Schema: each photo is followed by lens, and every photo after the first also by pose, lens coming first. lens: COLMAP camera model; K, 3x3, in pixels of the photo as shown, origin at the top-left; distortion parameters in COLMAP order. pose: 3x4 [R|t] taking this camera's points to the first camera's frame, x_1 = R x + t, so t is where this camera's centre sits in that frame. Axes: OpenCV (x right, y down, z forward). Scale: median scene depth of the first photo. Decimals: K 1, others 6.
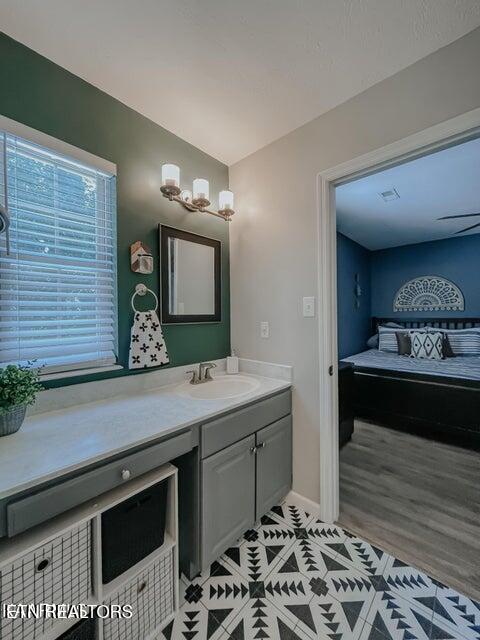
lens RADIAL K [[259.5, 0, 238.7], [0, 259.5, 317.4], [0, 0, 1]] dist [0.001611, 0.000340]
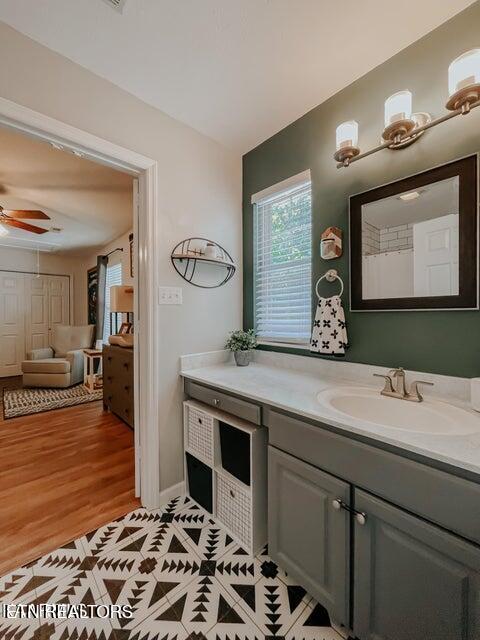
lens RADIAL K [[259.5, 0, 238.7], [0, 259.5, 317.4], [0, 0, 1]] dist [0.001611, 0.000340]
pose [[-0.078030, 0.020057, -0.996749, 0.681984], [-0.006342, 0.999767, 0.020614, 0.037446], [0.996931, 0.007929, -0.077884, 0.773893]]
